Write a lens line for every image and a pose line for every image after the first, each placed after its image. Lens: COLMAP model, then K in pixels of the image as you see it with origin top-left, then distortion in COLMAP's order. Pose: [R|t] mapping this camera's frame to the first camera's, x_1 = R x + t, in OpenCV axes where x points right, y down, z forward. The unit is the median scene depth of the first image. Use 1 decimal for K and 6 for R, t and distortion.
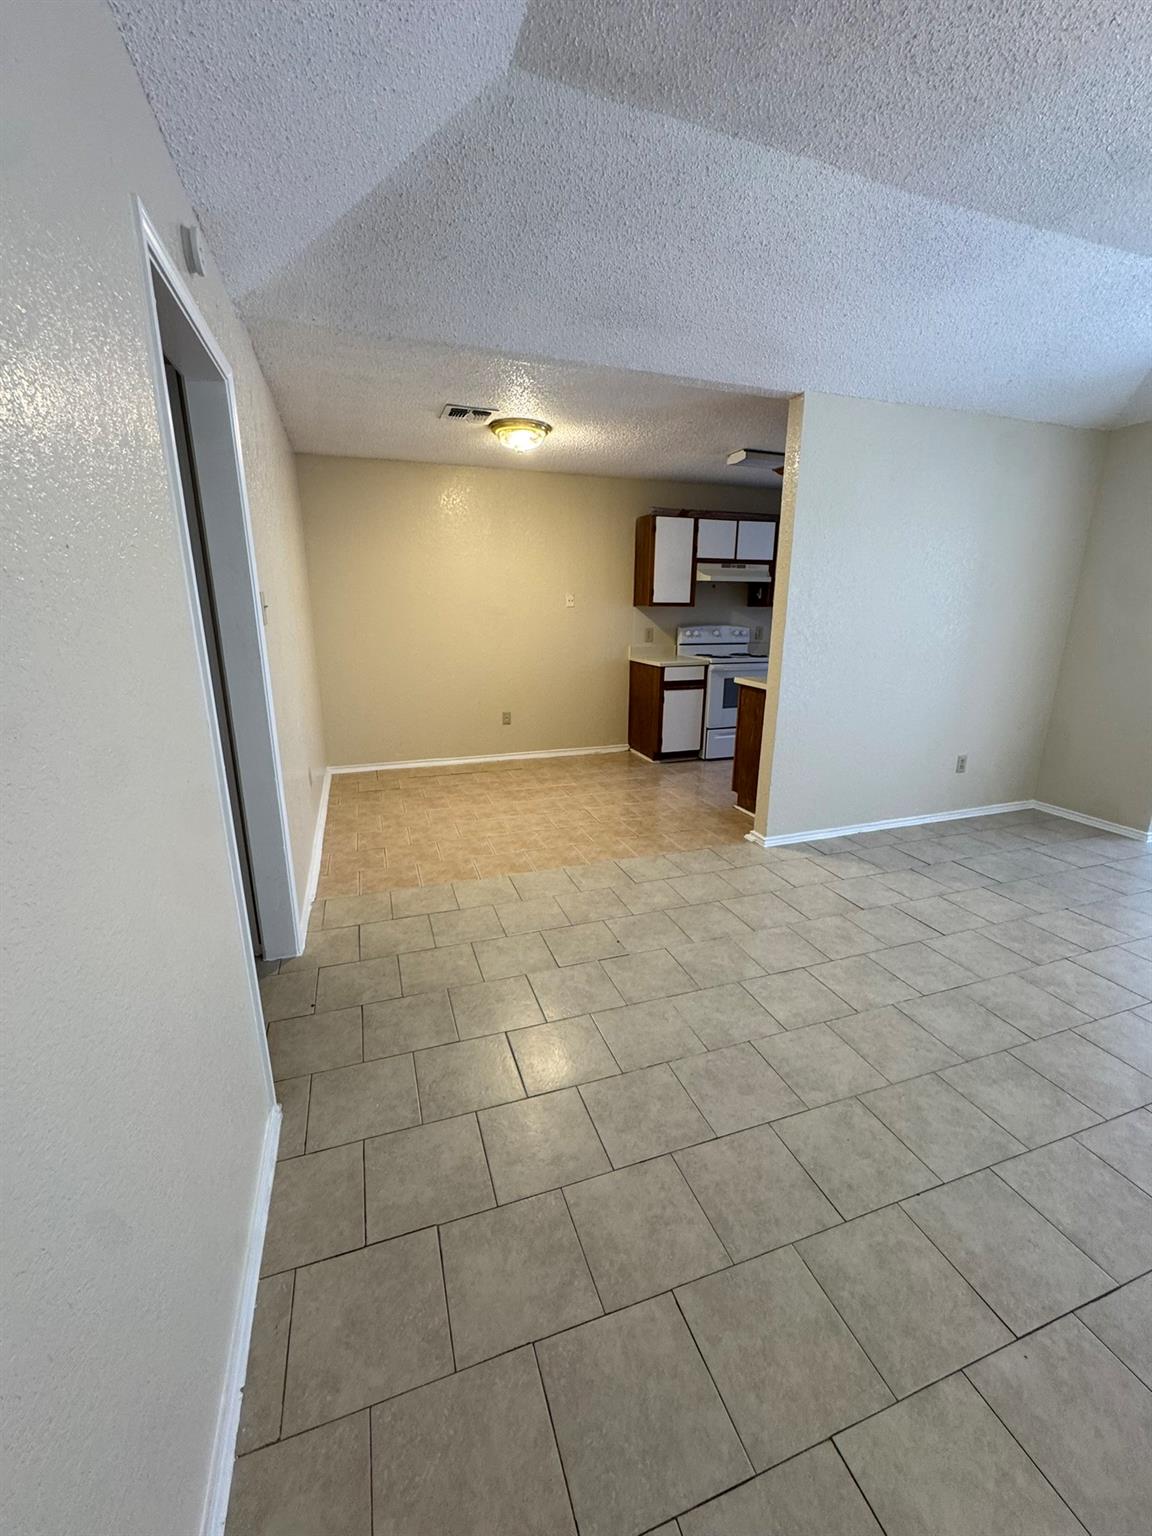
lens RADIAL K [[614.9, 0, 579.5], [0, 614.9, 769.7], [0, 0, 1]] dist [-0.000801, -0.000478]
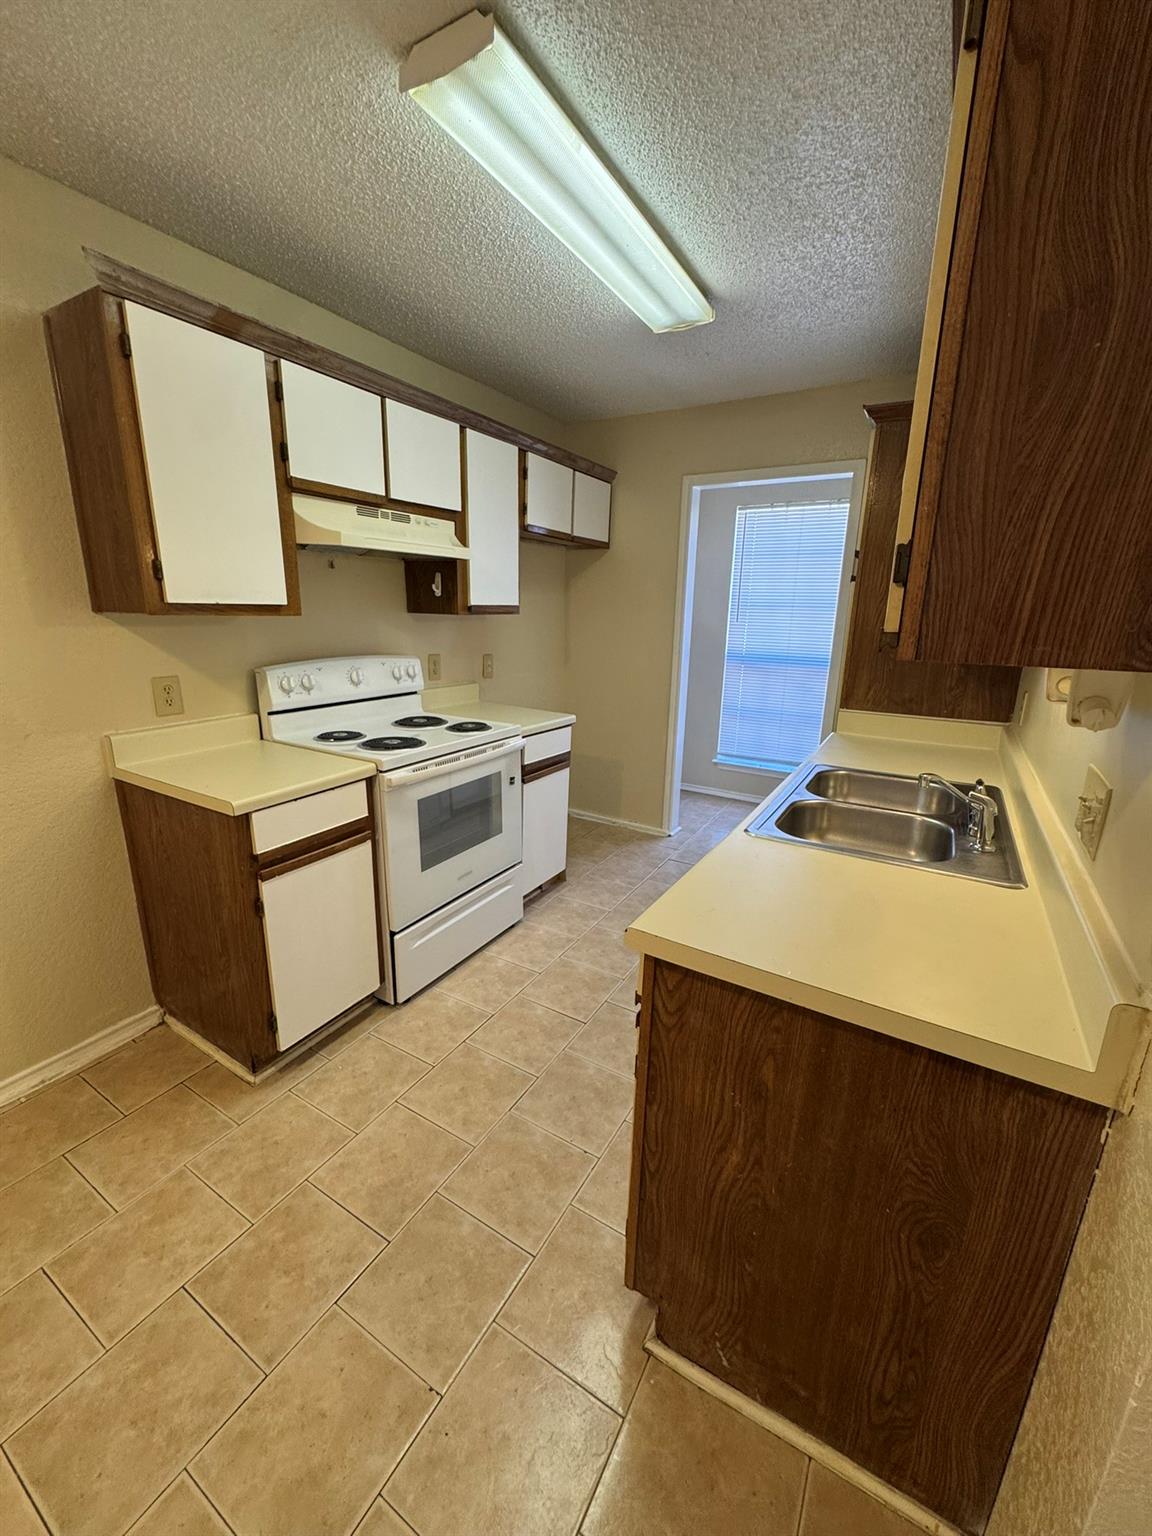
lens RADIAL K [[614.9, 0, 571.7], [0, 614.9, 765.7], [0, 0, 1]] dist [-0.000801, -0.000478]
pose [[0.772791, -0.151200, 0.616386, 0.074839], [0.149778, 0.987223, 0.054383, -0.178510], [-0.616733, 0.050294, 0.785564, 0.638988]]
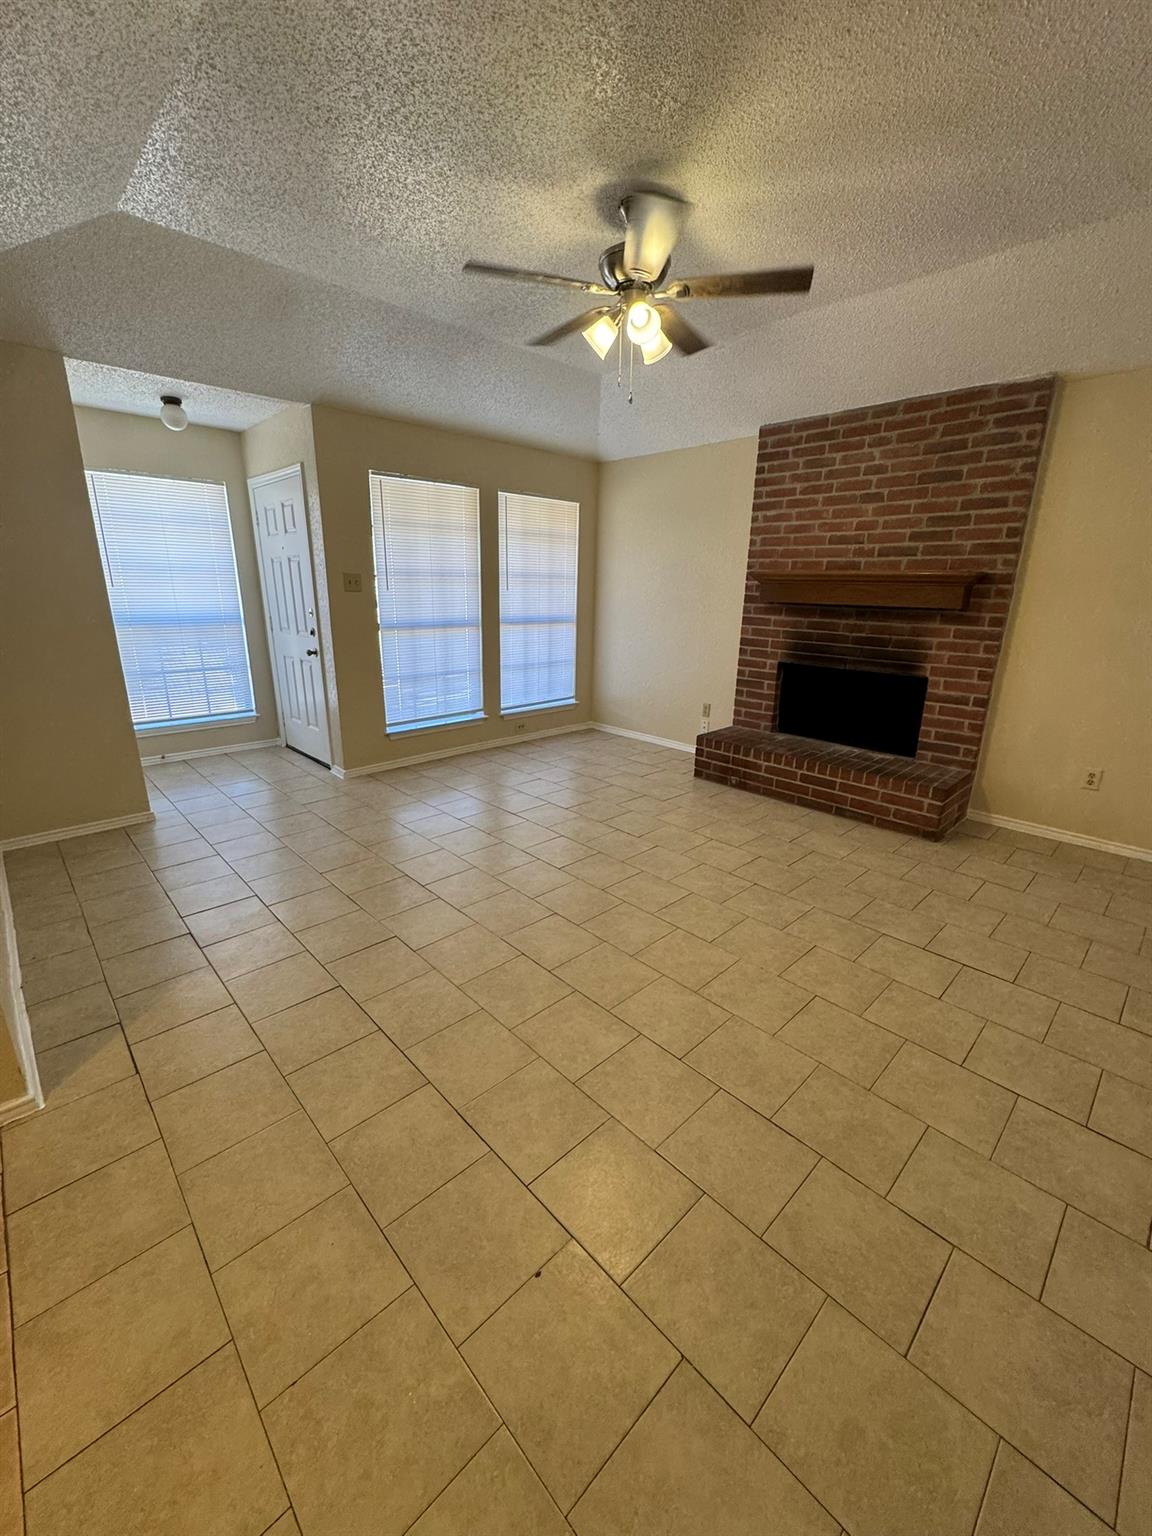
lens RADIAL K [[614.9, 0, 579.6], [0, 614.9, 765.7], [0, 0, 1]] dist [-0.000801, -0.000478]
pose [[-0.413673, -0.266321, 0.870602, -0.130052], [0.224433, 0.896917, 0.381012, -0.126212], [-0.882329, 0.353007, -0.311259, 0.476519]]
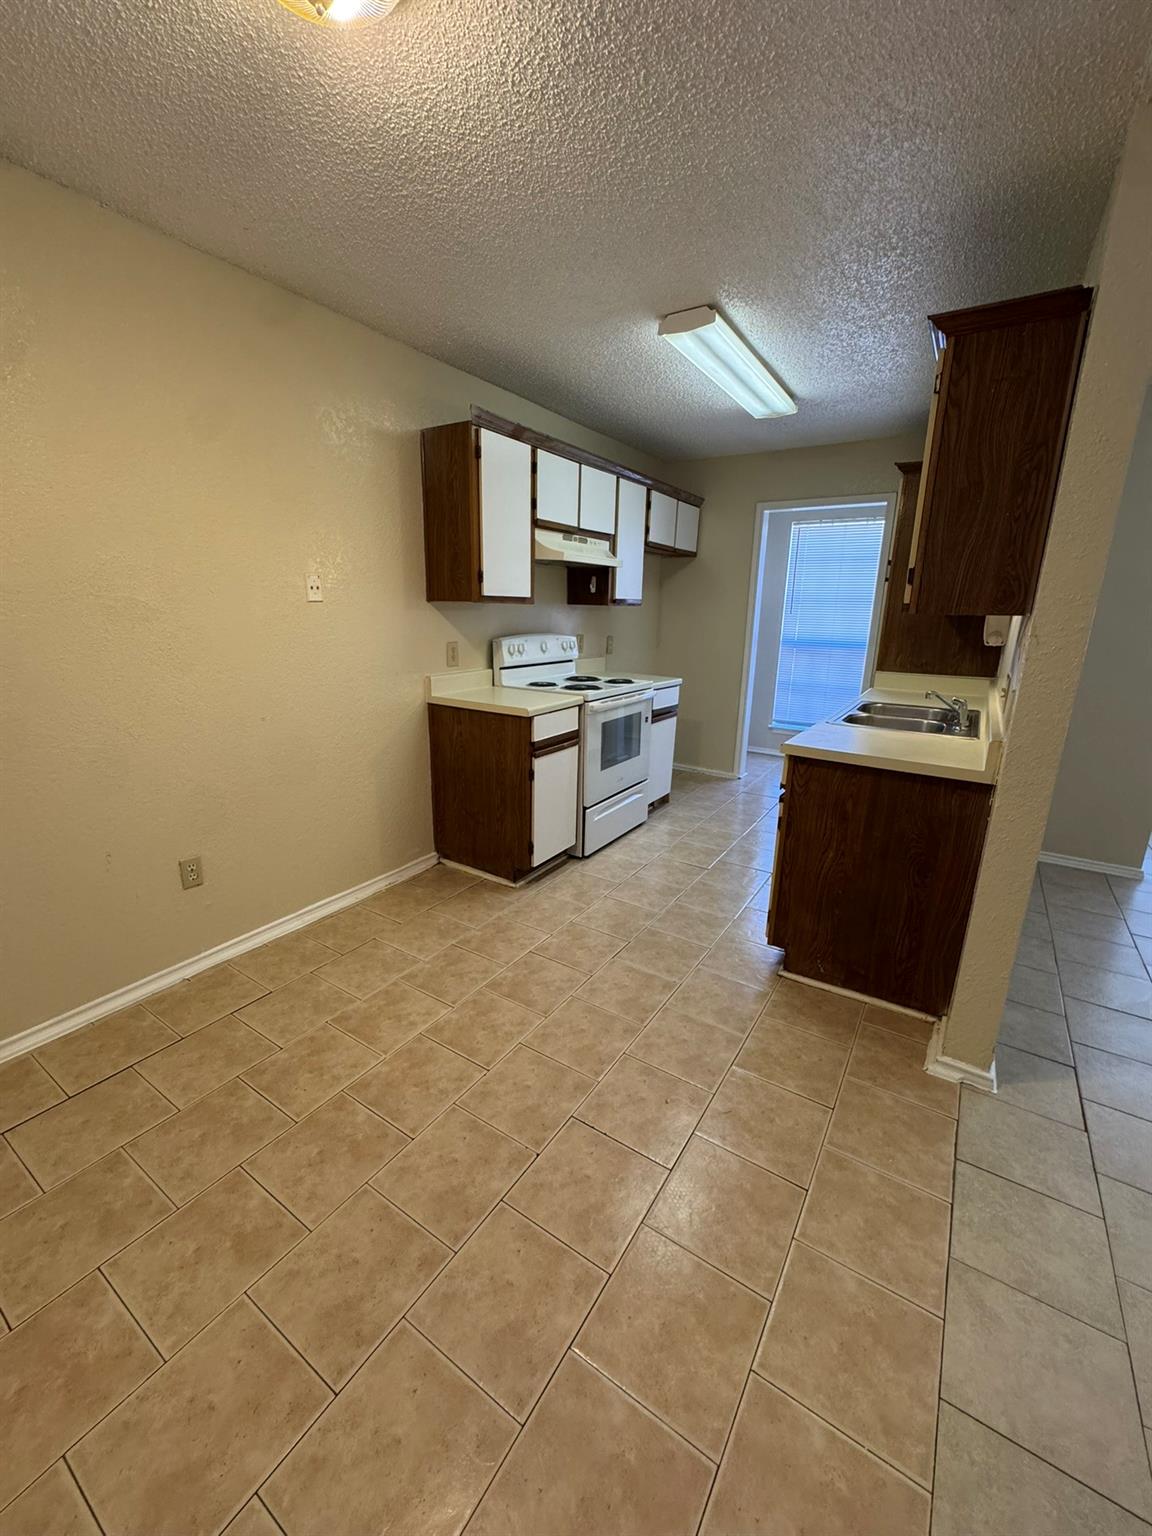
lens RADIAL K [[614.9, 0, 572.4], [0, 614.9, 765.3], [0, 0, 1]] dist [-0.000801, -0.000478]
pose [[0.794777, -0.144622, 0.589419, -0.153267], [0.143488, 0.988436, 0.049046, -0.142636], [-0.589696, 0.045594, 0.806337, 0.534806]]
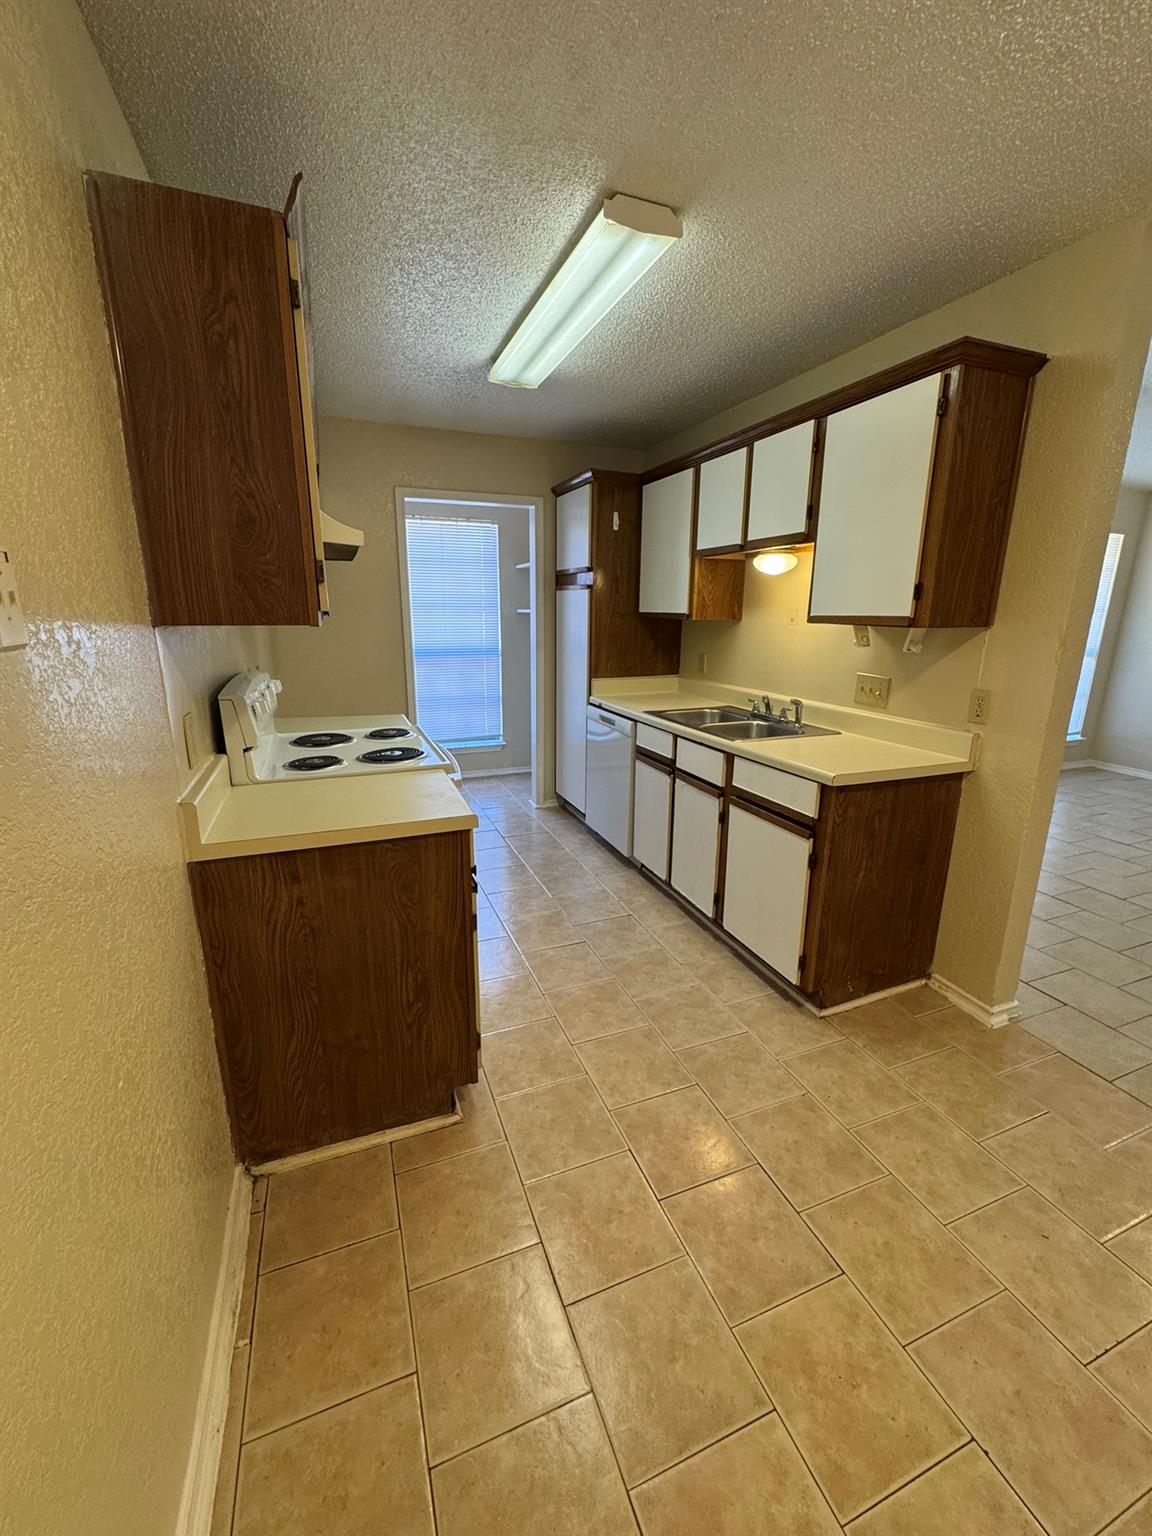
lens RADIAL K [[614.9, 0, 580.0], [0, 614.9, 765.4], [0, 0, 1]] dist [-0.000801, -0.000478]
pose [[-0.033748, -0.248118, 0.968142, -0.146446], [0.252439, 0.935168, 0.248467, -0.249908], [-0.967024, 0.252781, 0.031075, 0.909634]]
